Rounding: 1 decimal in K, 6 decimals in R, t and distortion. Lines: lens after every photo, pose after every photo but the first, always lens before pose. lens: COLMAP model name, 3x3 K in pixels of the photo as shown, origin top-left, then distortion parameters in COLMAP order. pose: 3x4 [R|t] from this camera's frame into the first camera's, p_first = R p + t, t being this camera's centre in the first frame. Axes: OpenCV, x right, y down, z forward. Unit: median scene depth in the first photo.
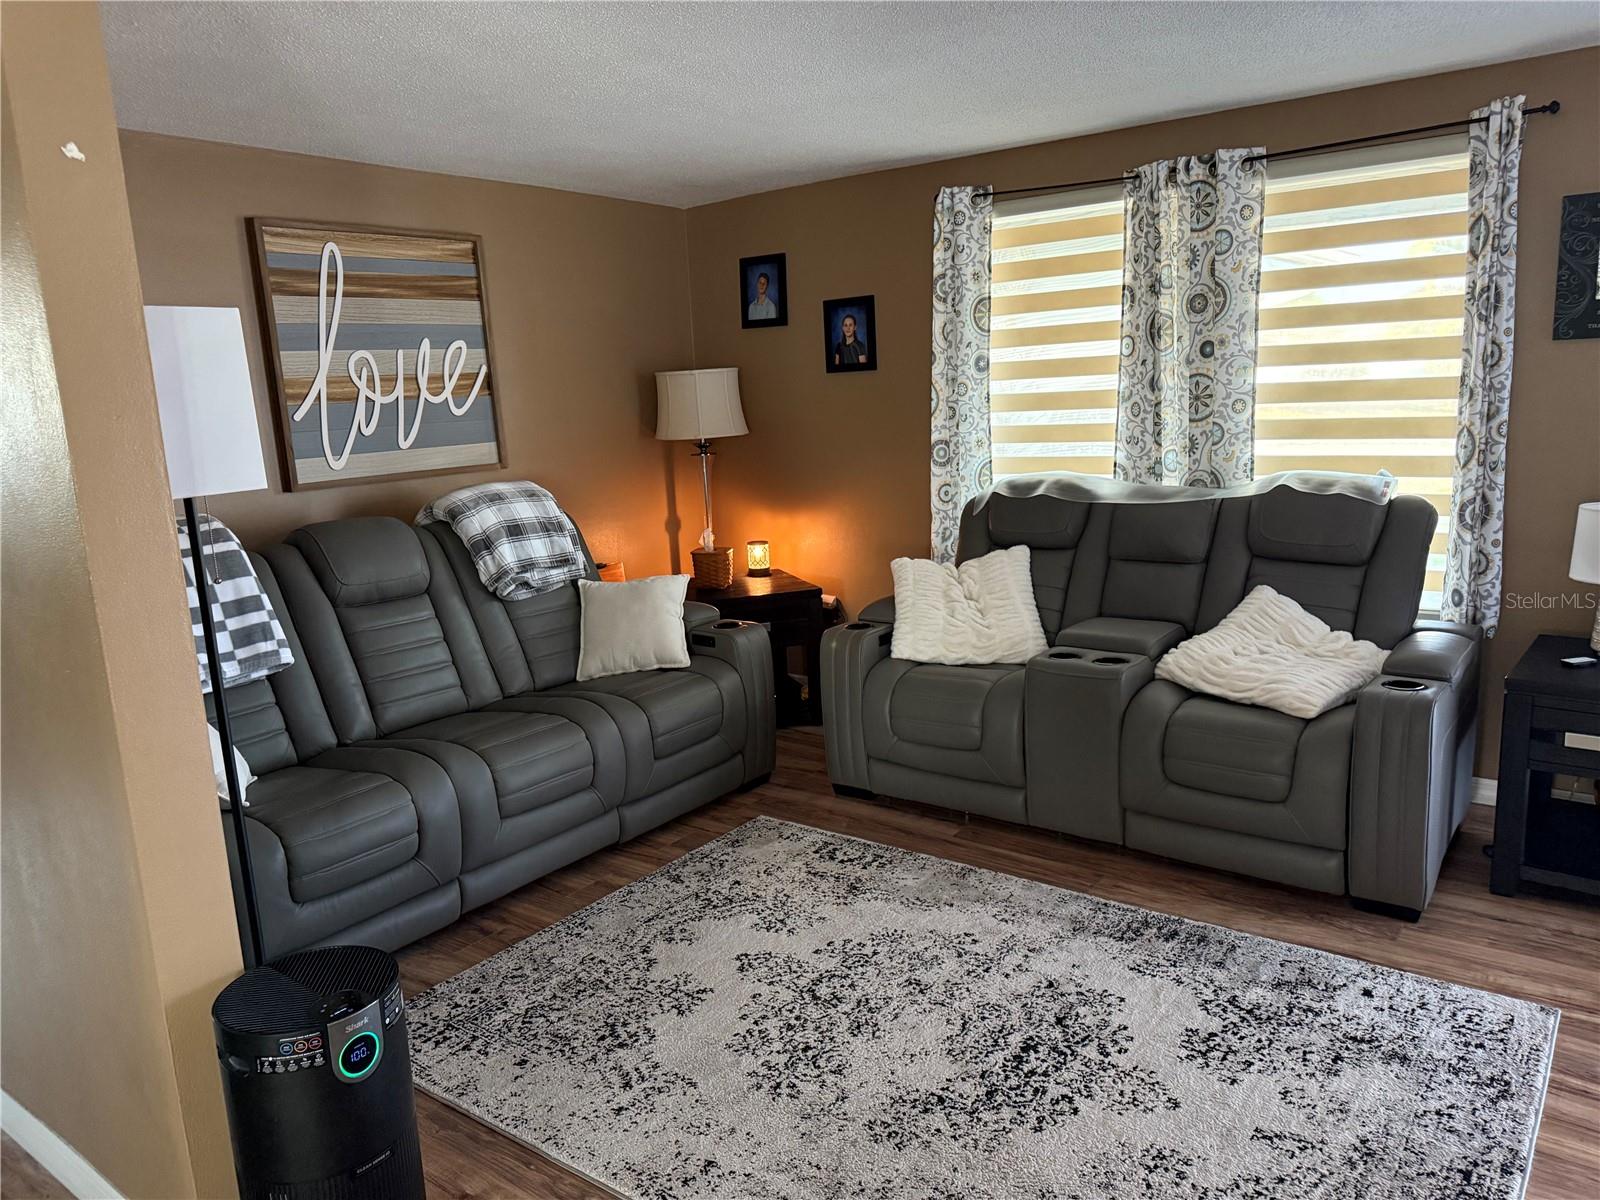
lens RADIAL K [[1128.9, 0, 801.2], [0, 1128.9, 586.7], [0, 0, 1]] dist [0.125122, -0.198122]
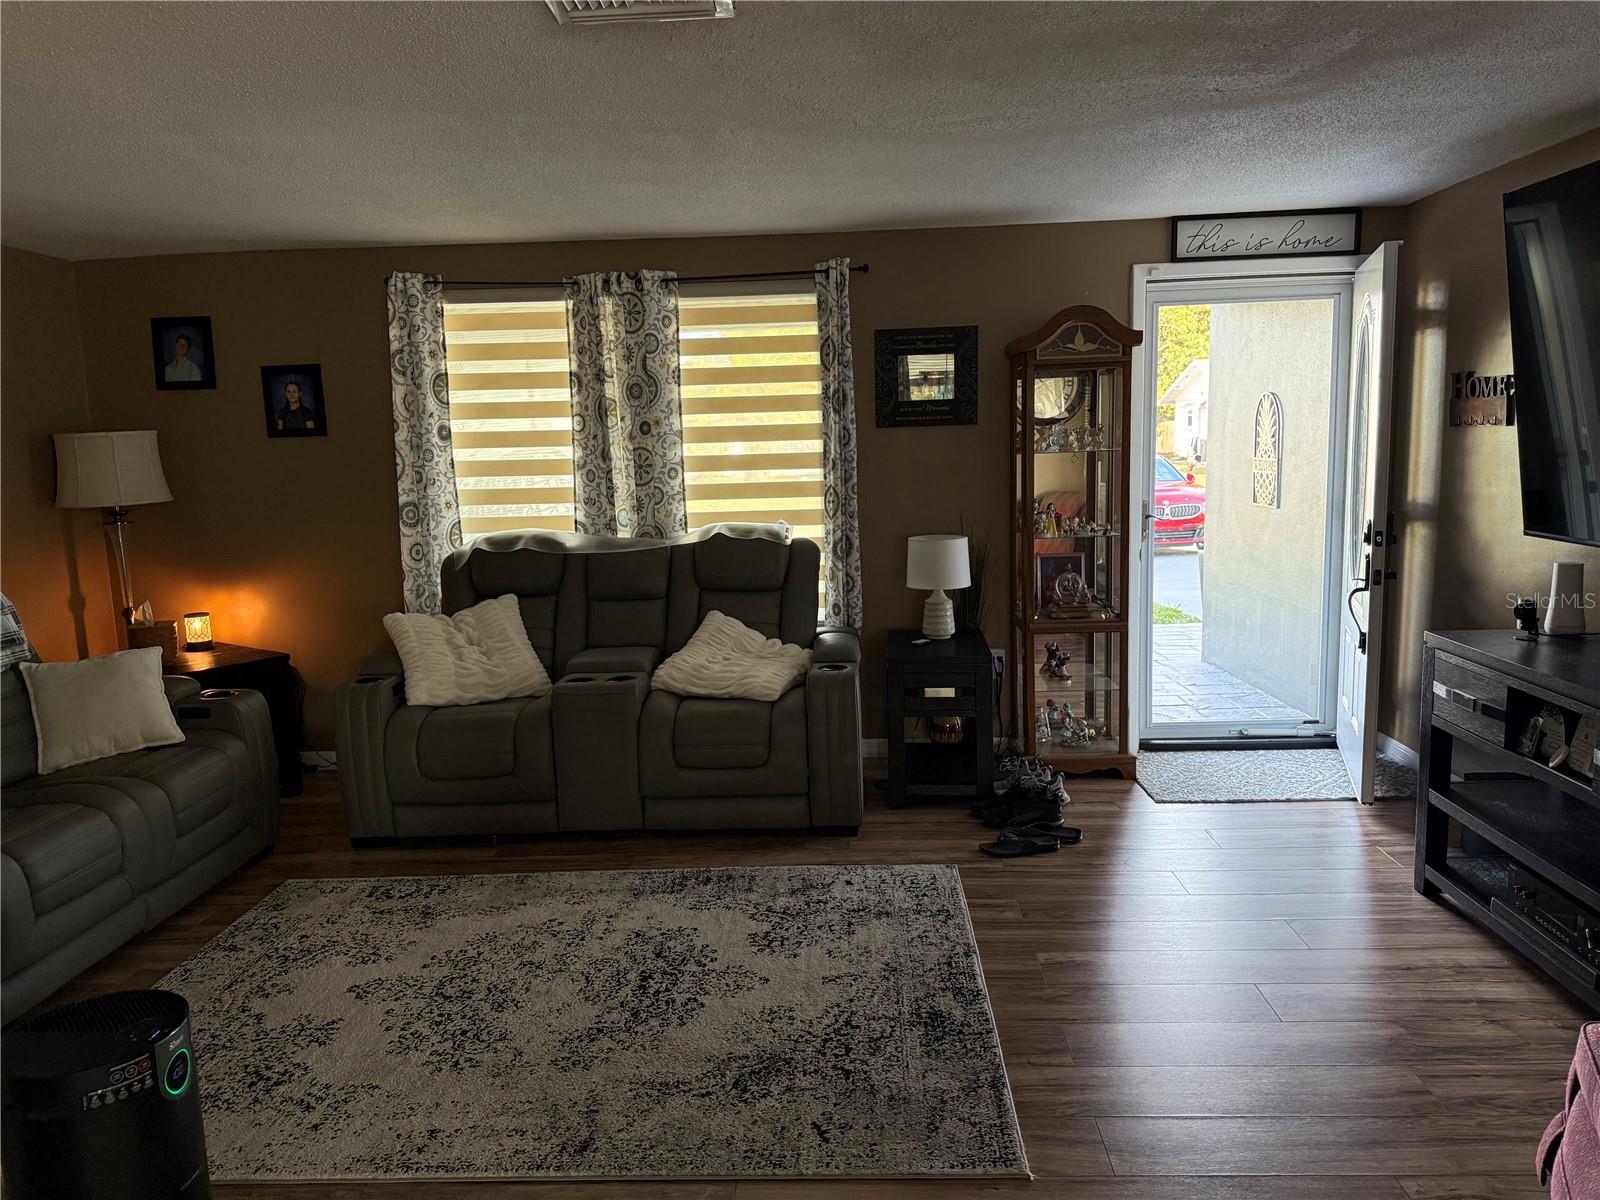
lens RADIAL K [[1128.9, 0, 801.2], [0, 1128.9, 586.7], [0, 0, 1]] dist [0.125122, -0.198122]
pose [[0.821607, -0.055118, 0.567383, -0.229601], [0.092541, 0.995008, -0.037347, 0.027951], [-0.562492, 0.083191, 0.822607, -0.099630]]
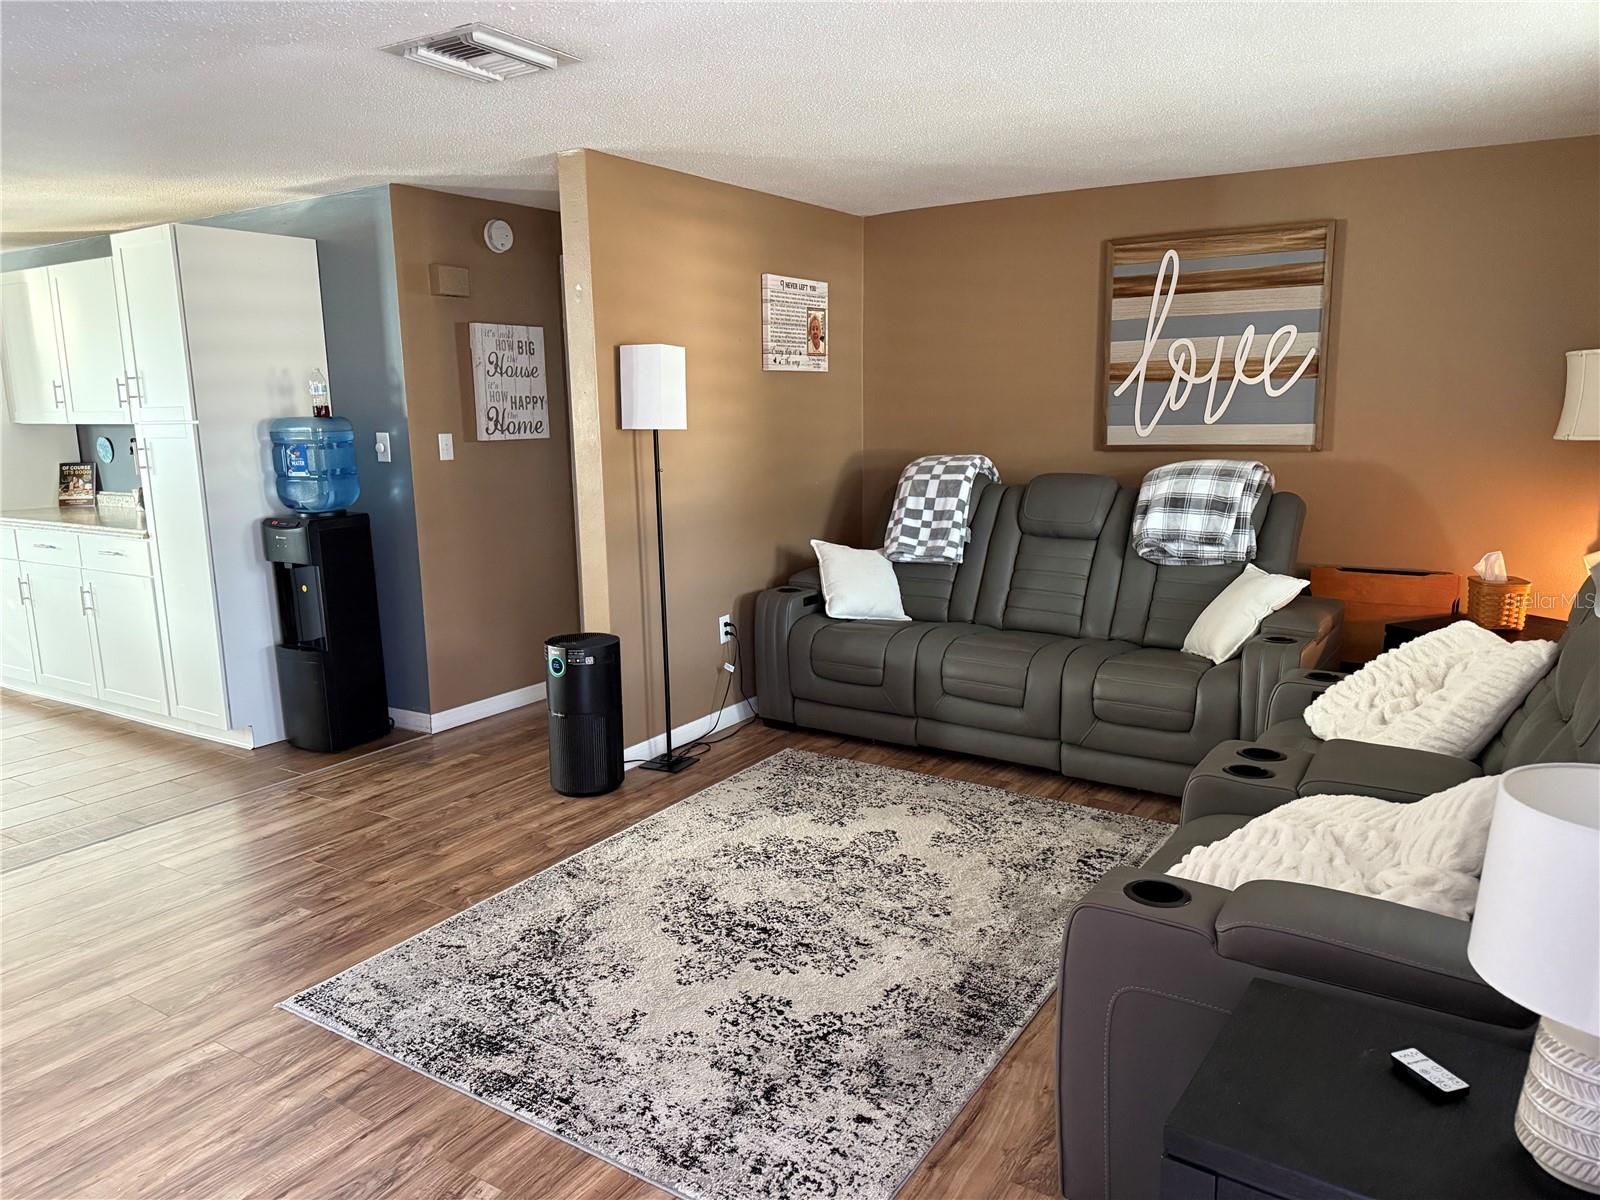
lens RADIAL K [[1127.0, 0, 799.0], [0, 1127.0, 604.1], [0, 0, 1]] dist [0.180094, -0.414316]
pose [[0.066839, 0.224894, -0.972088, 0.881274], [-0.169049, 0.962734, 0.211107, -0.135756], [0.983339, 0.150221, 0.102366, 0.574298]]
